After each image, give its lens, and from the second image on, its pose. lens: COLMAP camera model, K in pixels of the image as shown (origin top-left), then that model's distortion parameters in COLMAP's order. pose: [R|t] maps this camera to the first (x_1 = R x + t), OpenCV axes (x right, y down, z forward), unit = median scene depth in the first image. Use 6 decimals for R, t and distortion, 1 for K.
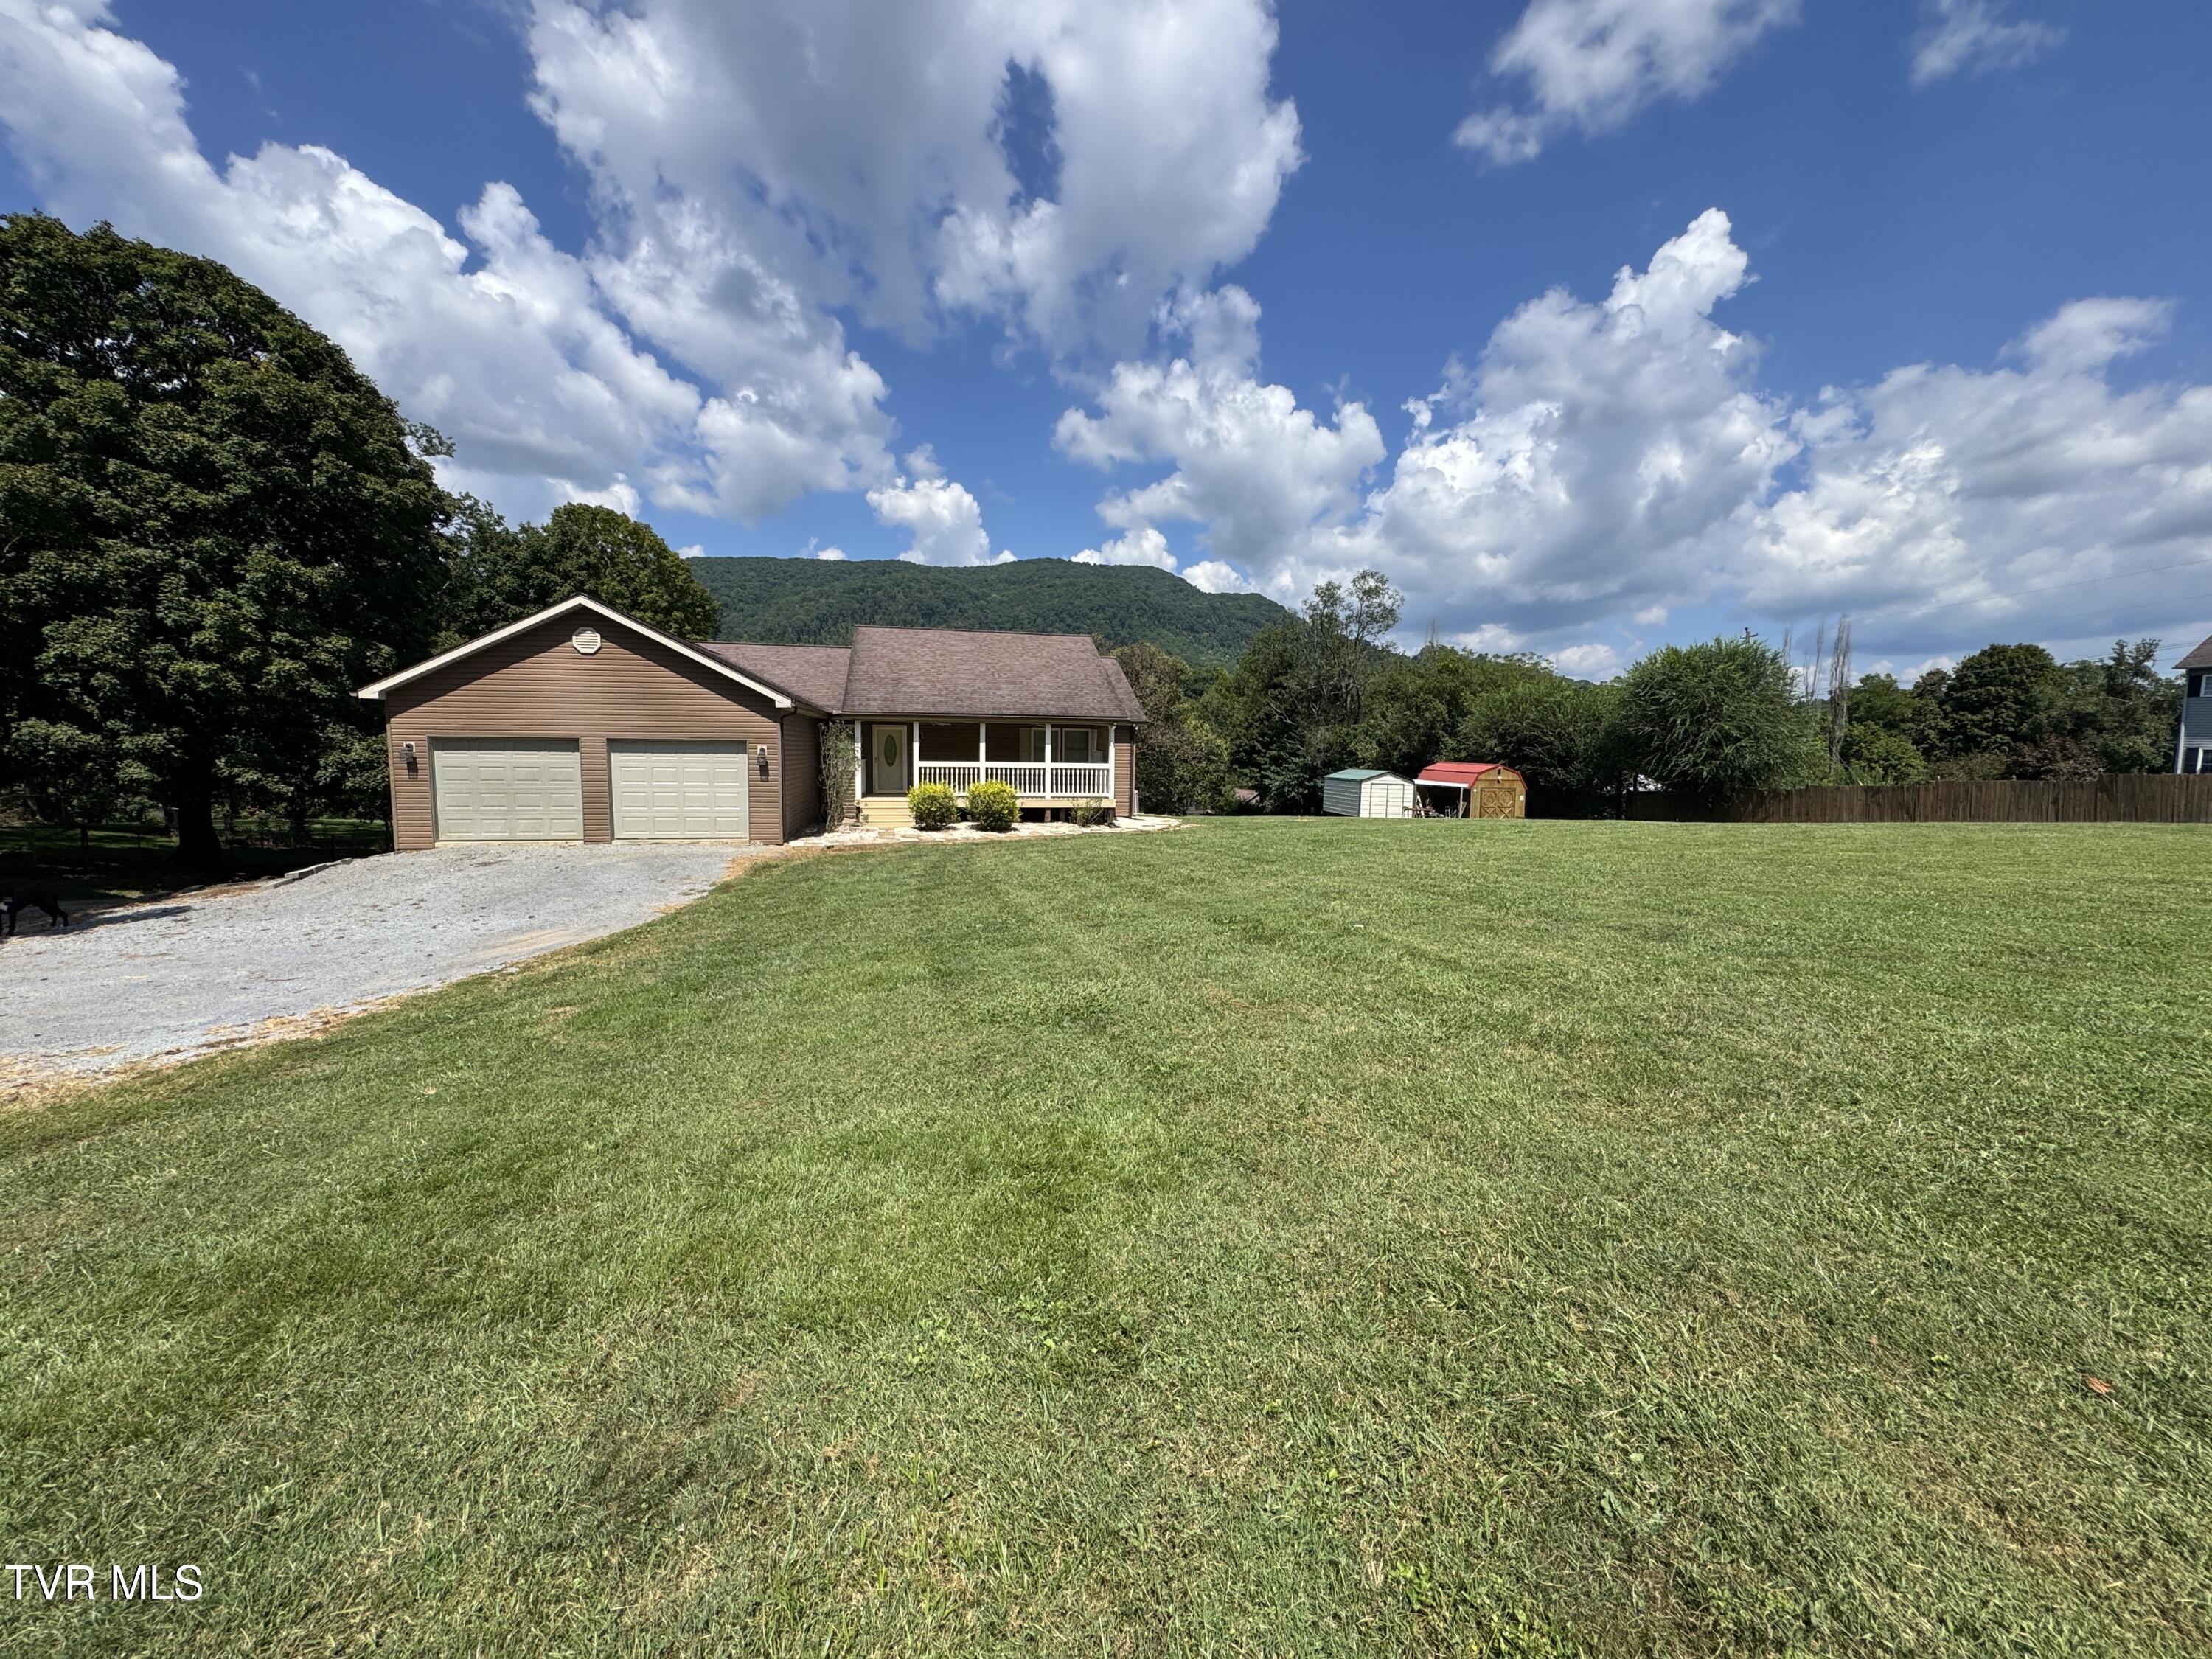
lens RADIAL K [[917.9, 0, 1108.0], [0, 917.9, 840.6], [0, 0, 1]] dist [0.002083, -0.001515]
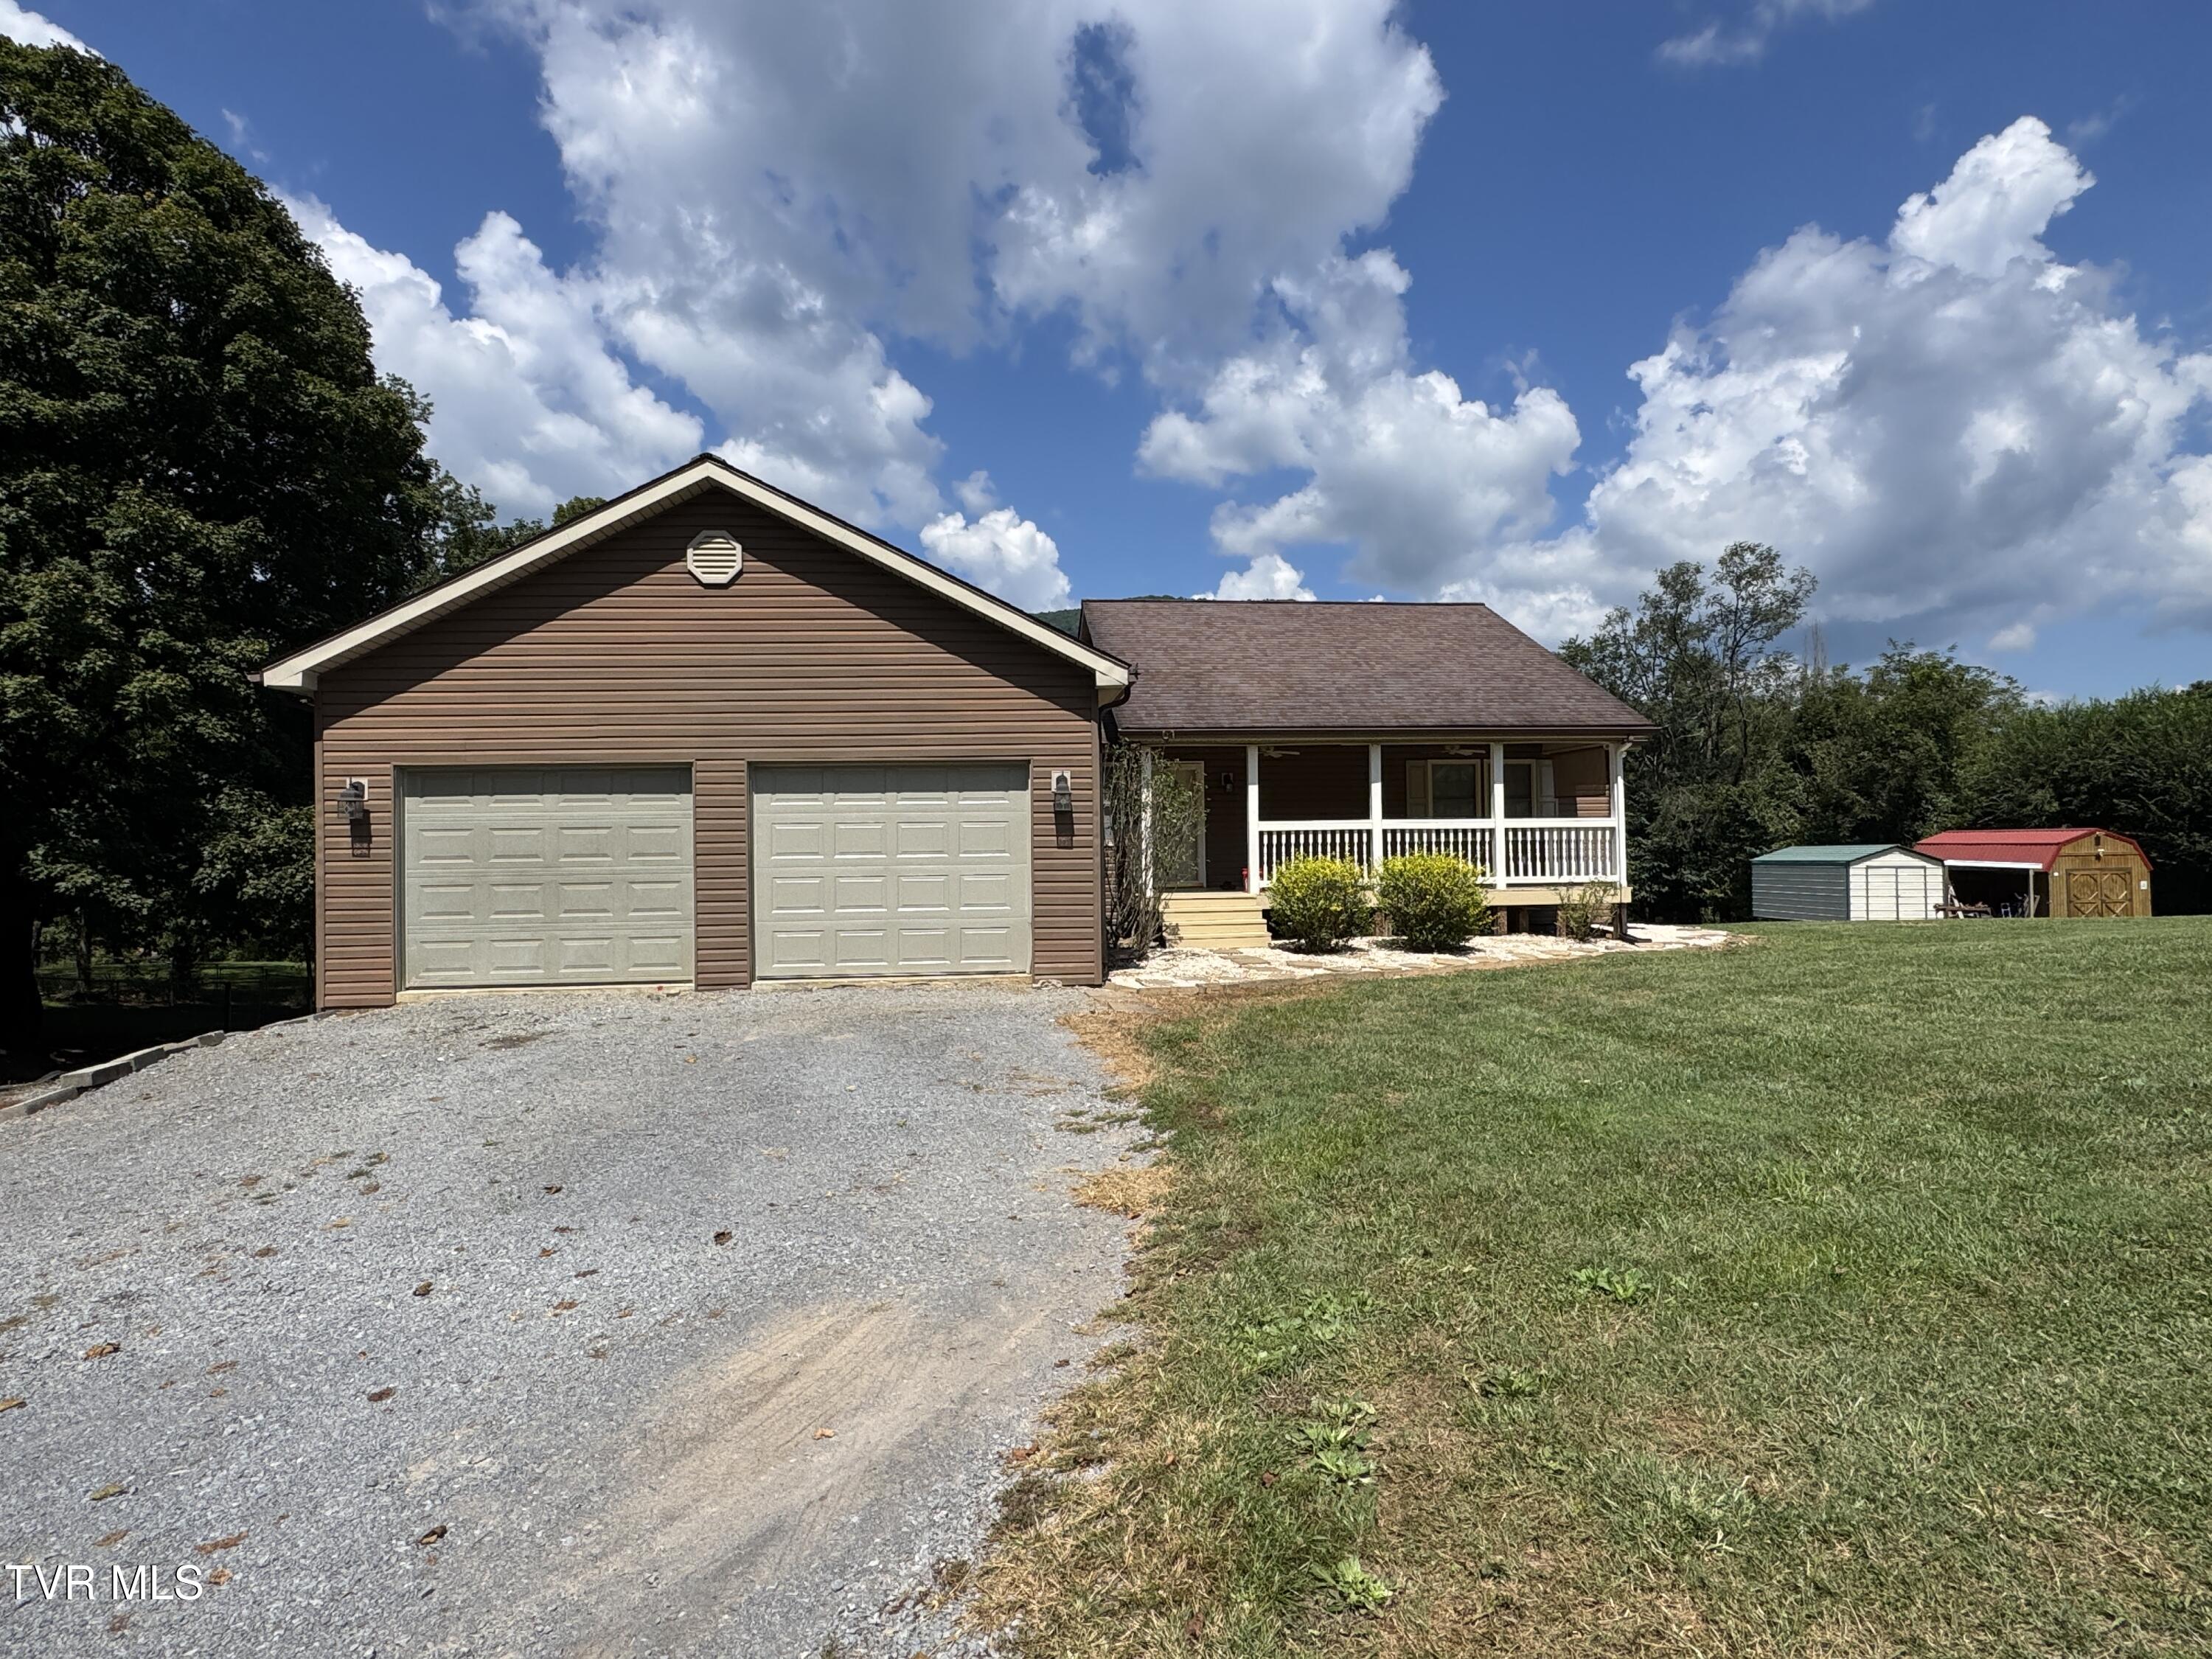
lens RADIAL K [[1238.2, 0, 1097.2], [0, 1238.2, 832.3], [0, 0, 1]] dist [-0.004578, 0.000181]
pose [[0.994490, -0.030566, -0.100277, -0.222583], [0.018659, 0.992886, -0.117601, 0.001147], [0.103159, 0.115082, 0.987985, 0.289077]]
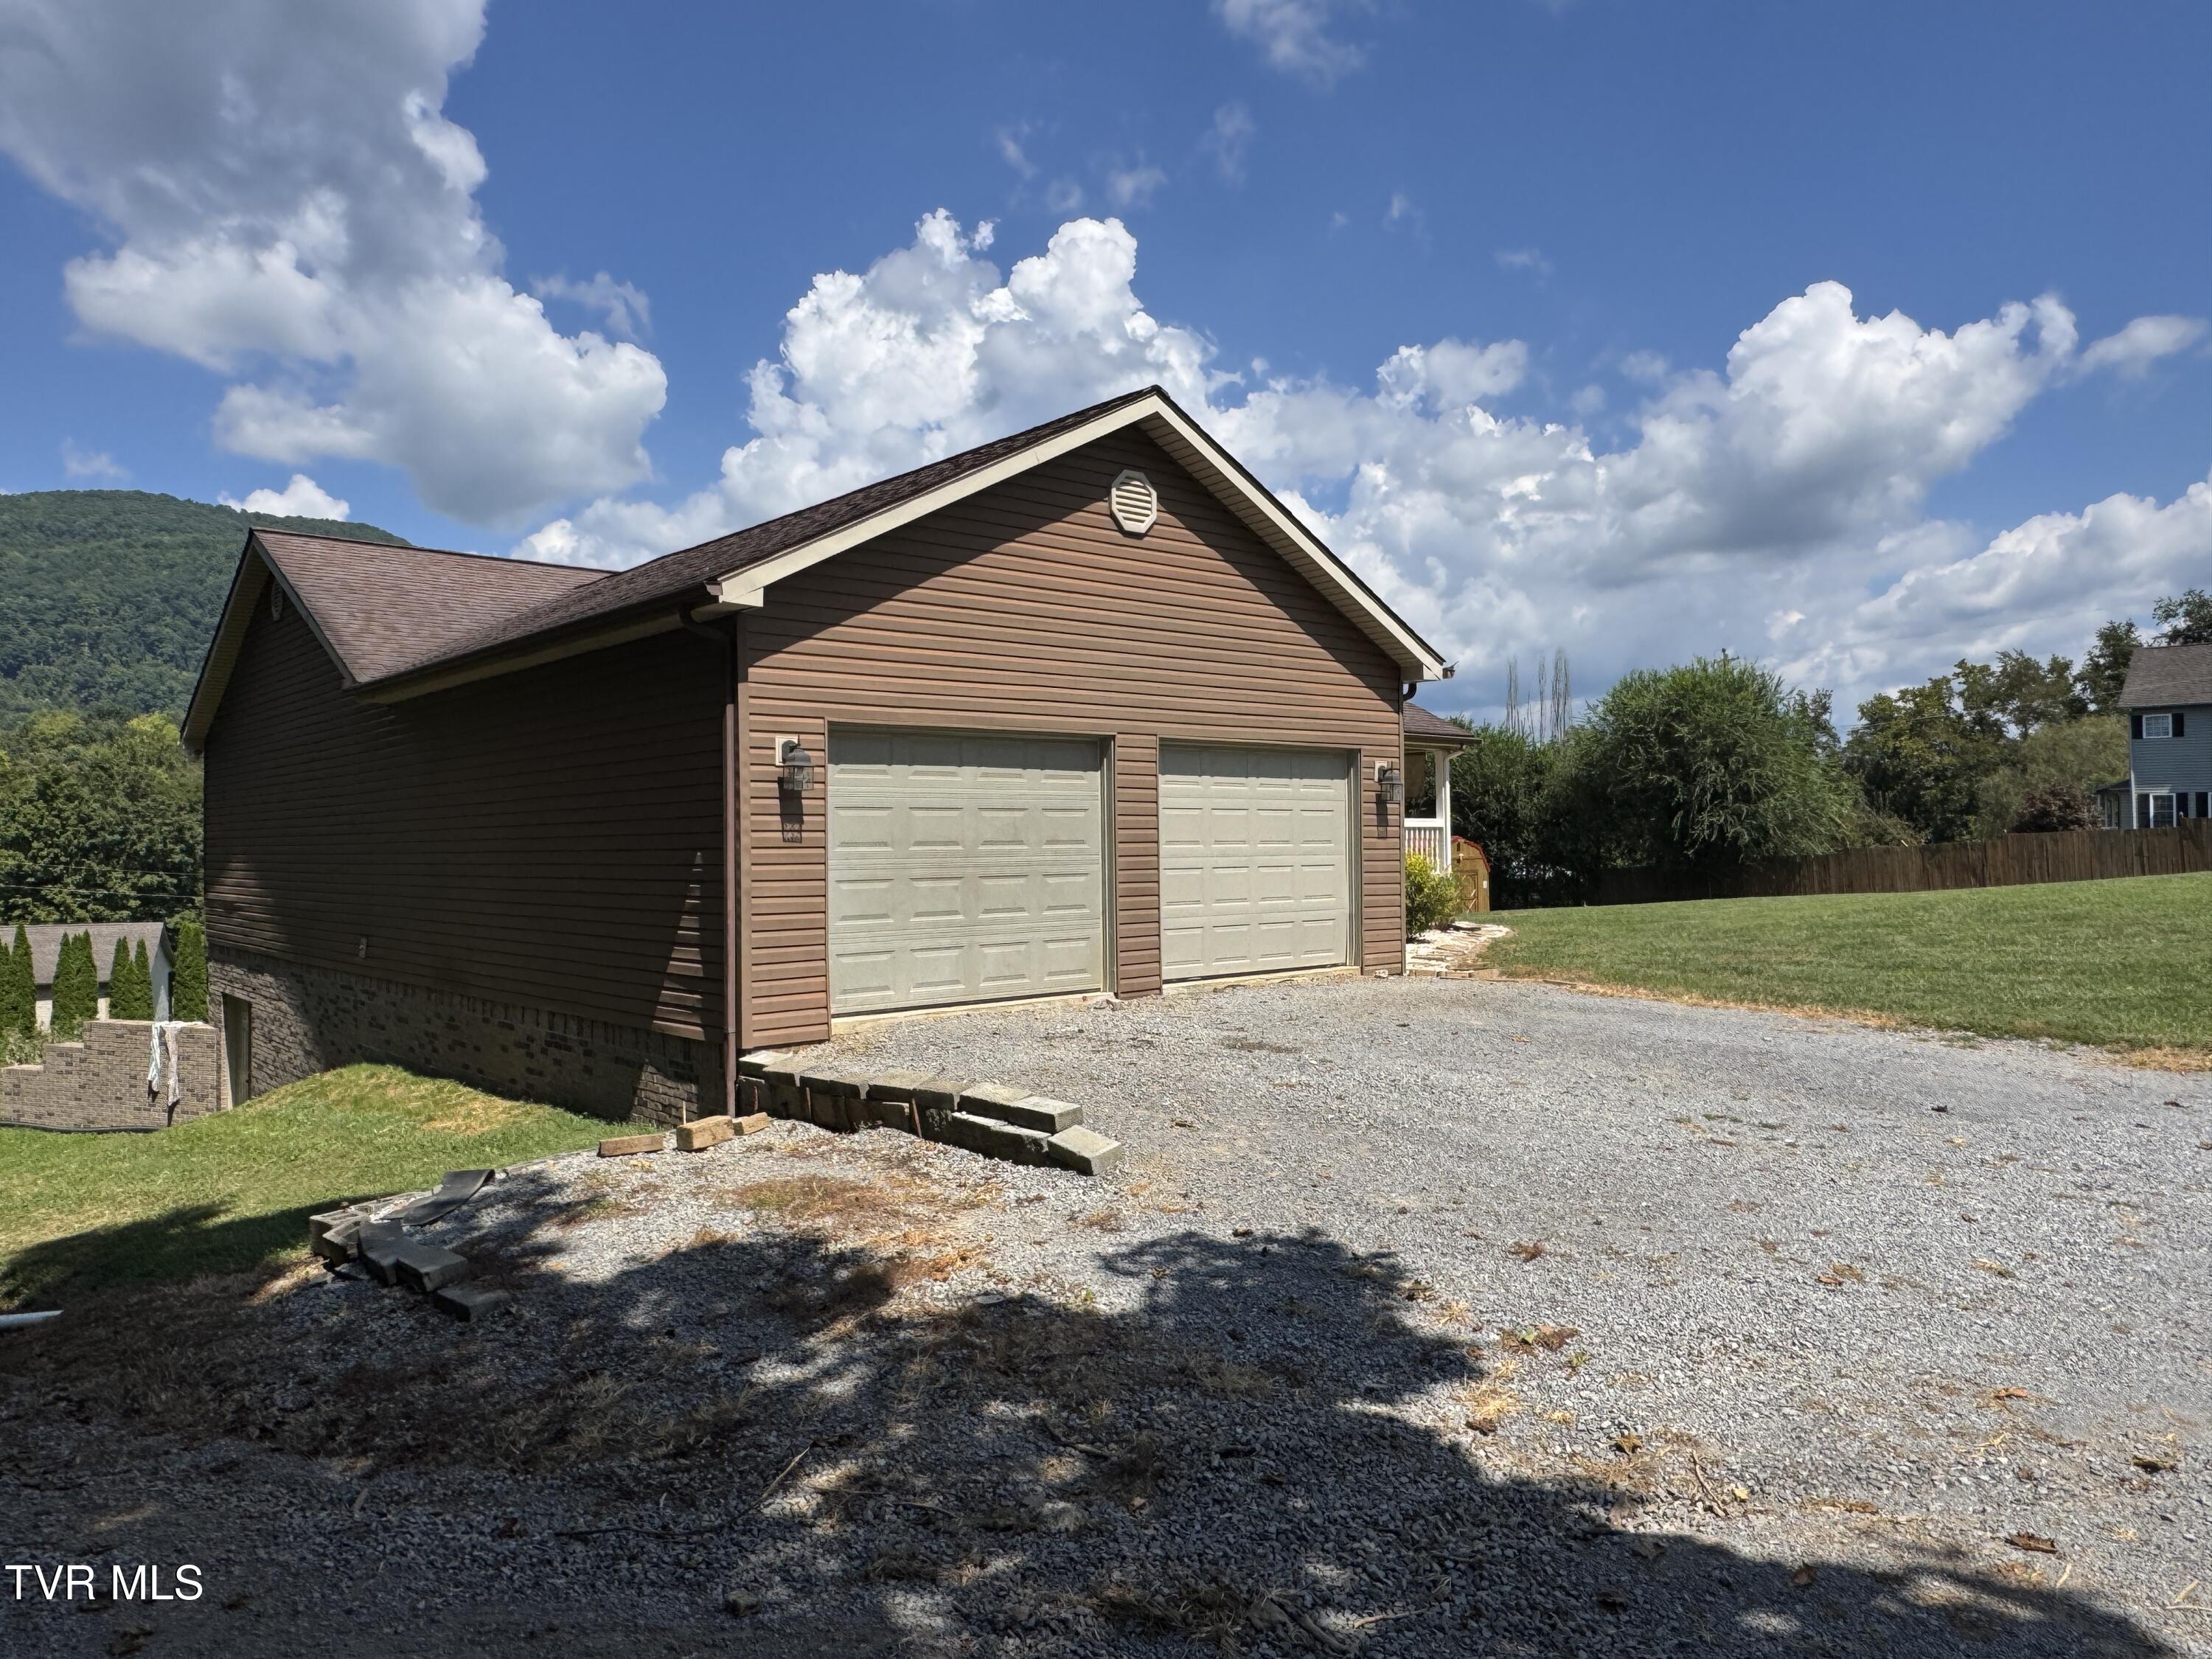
lens RADIAL K [[1504.4, 0, 1087.3], [0, 1504.4, 829.4], [0, 0, 1]] dist [0.005050, 0.000057]
pose [[0.867285, -0.018844, 0.497455, -0.662063], [0.075104, 0.992798, -0.093333, -0.007183], [-0.492113, 0.118307, 0.862455, 0.315801]]
